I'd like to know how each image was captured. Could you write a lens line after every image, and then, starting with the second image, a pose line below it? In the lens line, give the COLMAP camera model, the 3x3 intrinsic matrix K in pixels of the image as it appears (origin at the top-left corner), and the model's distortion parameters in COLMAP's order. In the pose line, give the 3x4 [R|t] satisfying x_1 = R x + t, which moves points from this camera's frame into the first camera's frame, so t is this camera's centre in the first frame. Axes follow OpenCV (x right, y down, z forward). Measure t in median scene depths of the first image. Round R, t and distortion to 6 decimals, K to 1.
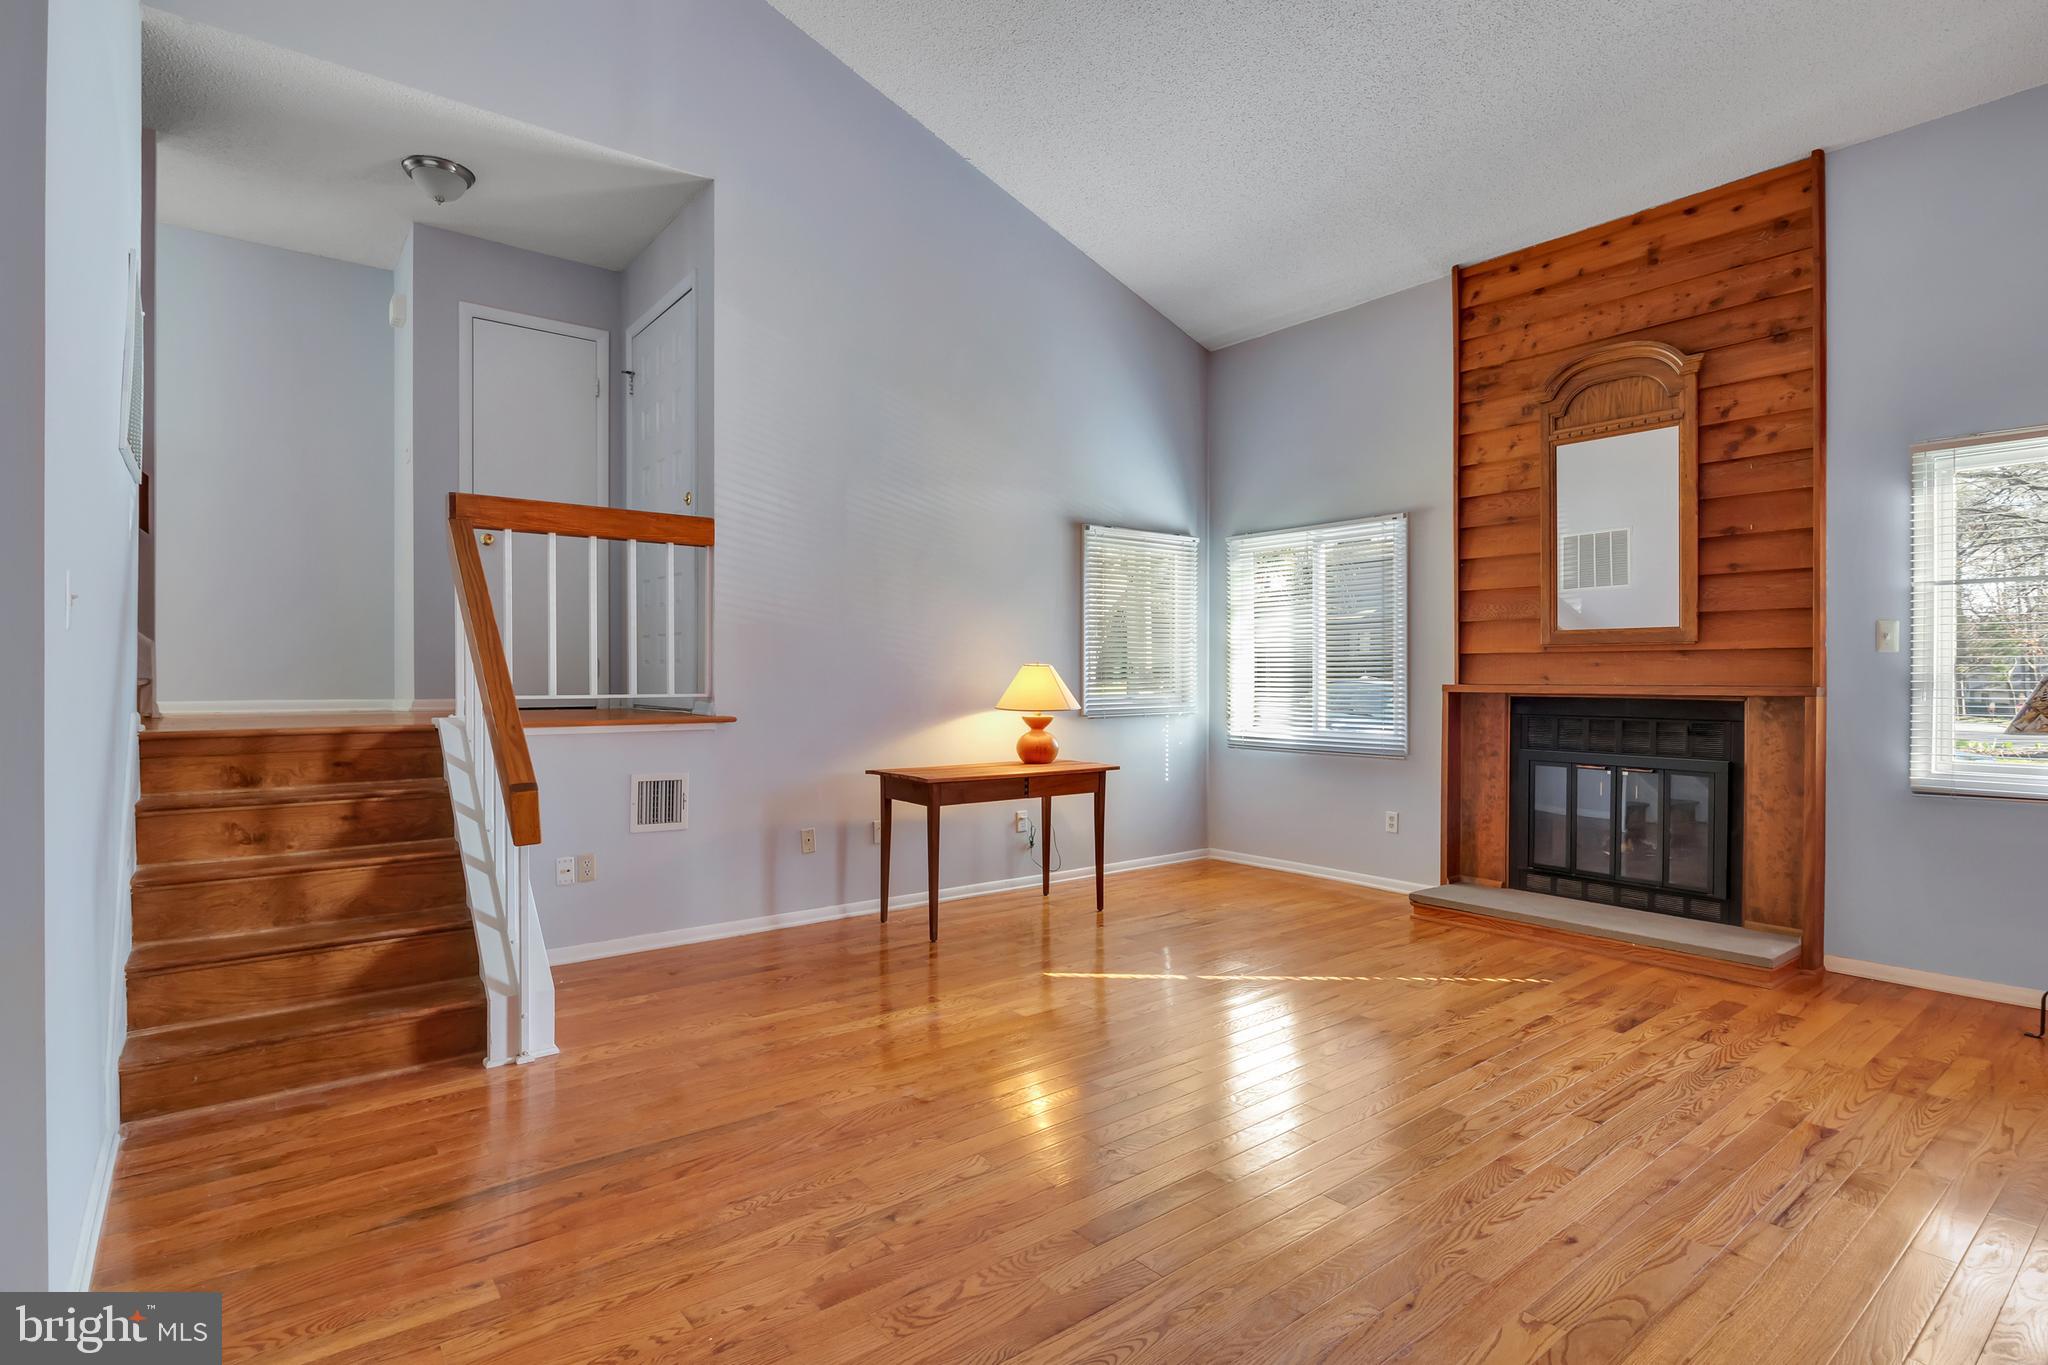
lens RADIAL K [[1062.5, 0, 1013.8], [0, 1062.5, 692.4], [0, 0, 1]] dist [-0.009547, 0.000840]
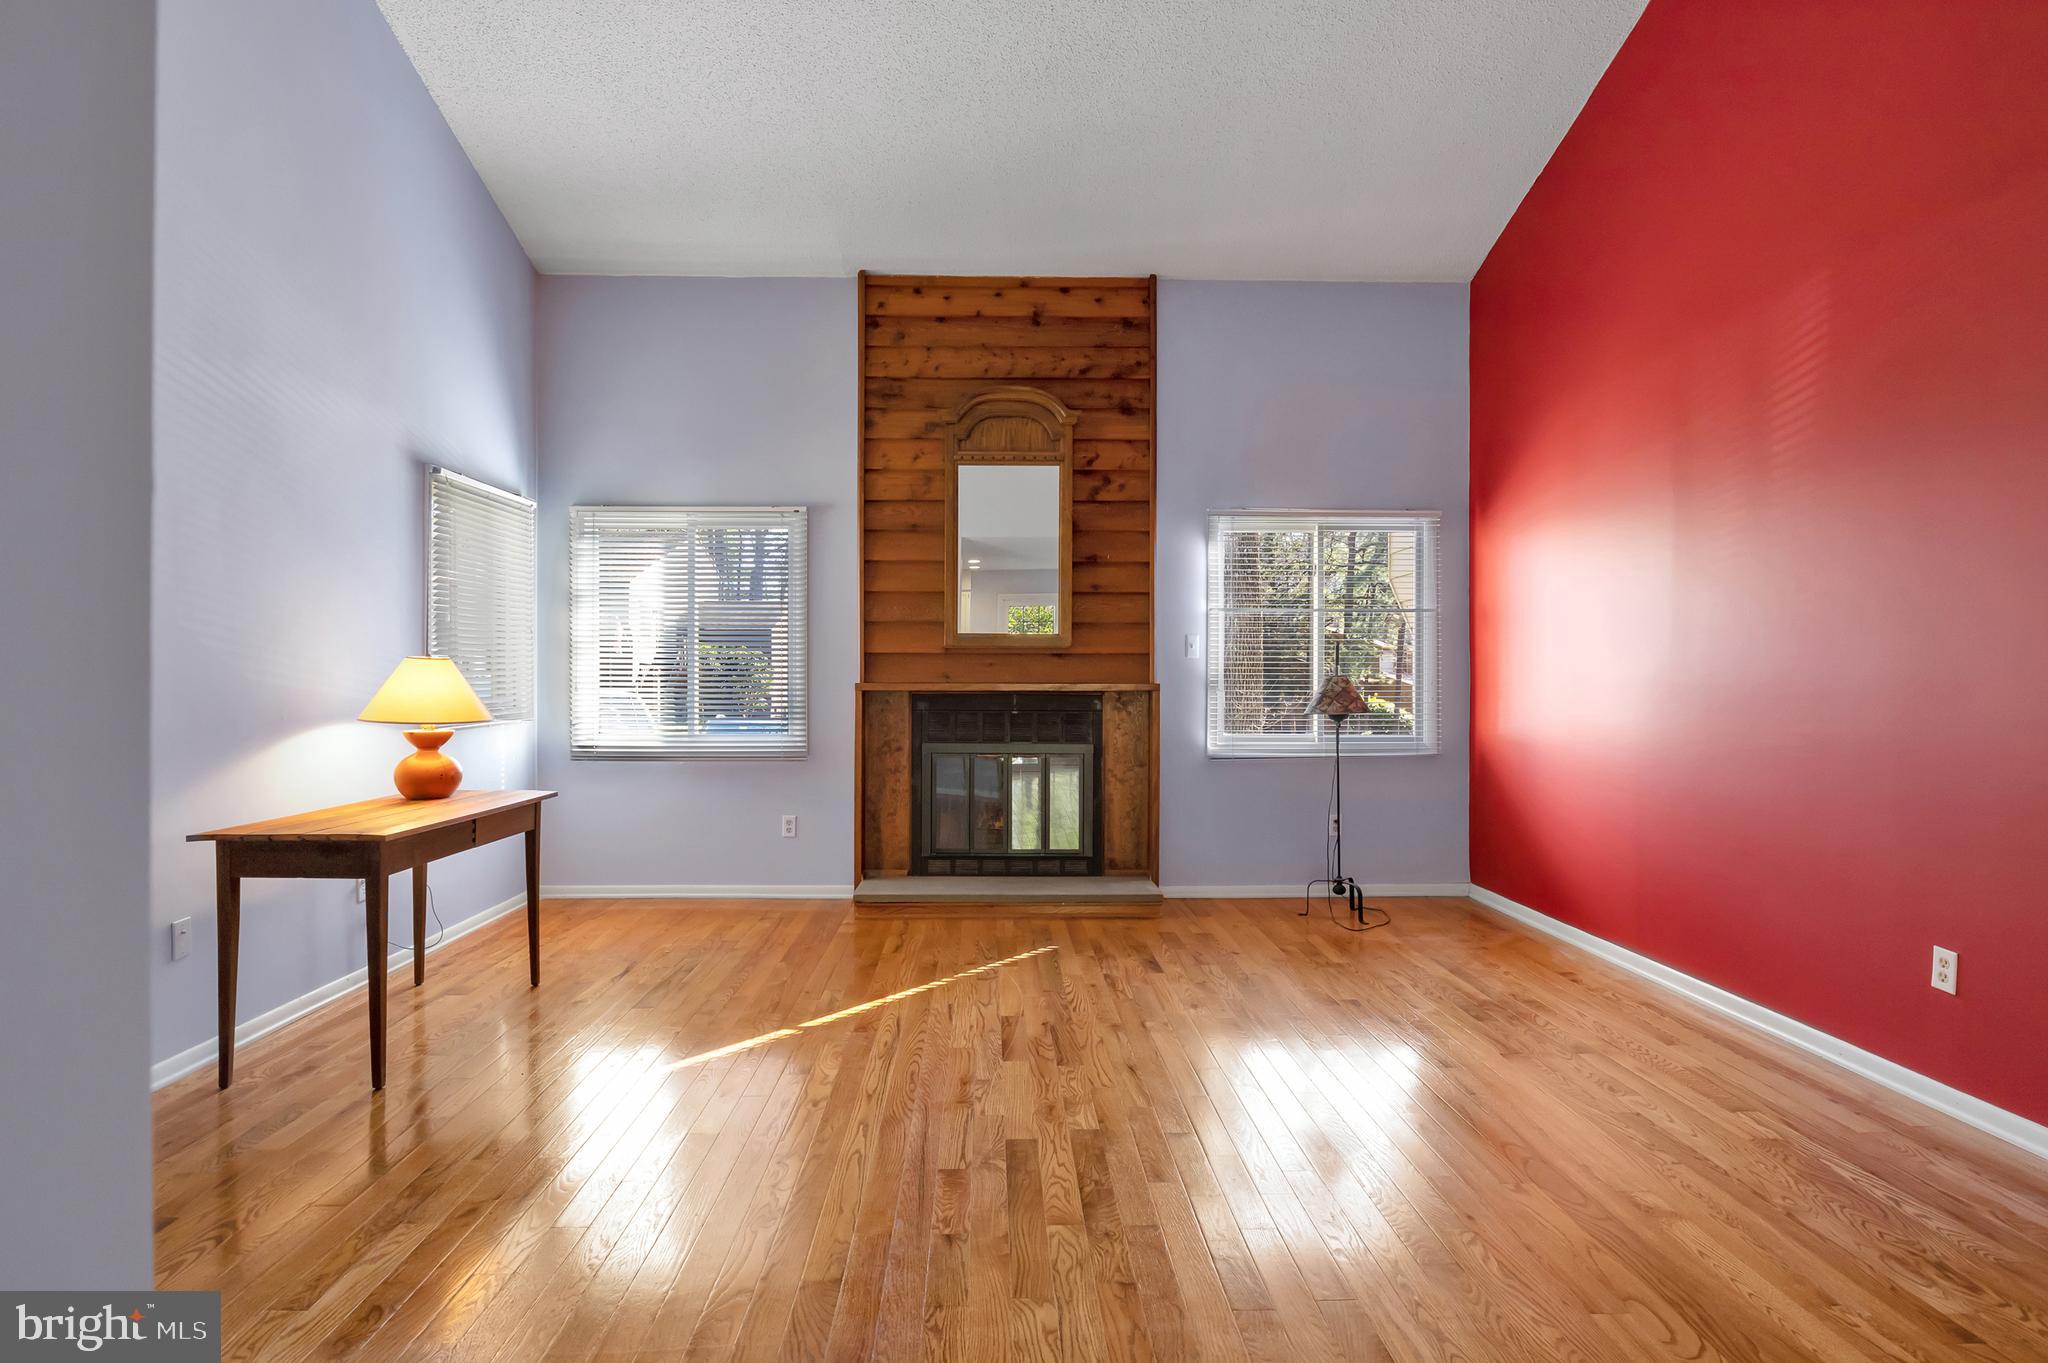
lens RADIAL K [[1089.3, 0, 1022.0], [0, 1089.3, 681.9], [0, 0, 1]] dist [0.002405, 0.001109]
pose [[0.581709, -0.003349, 0.813390, -0.371431], [0.011810, 0.999921, -0.004329, -0.002331], [-0.813312, 0.012124, 0.581702, 0.294525]]
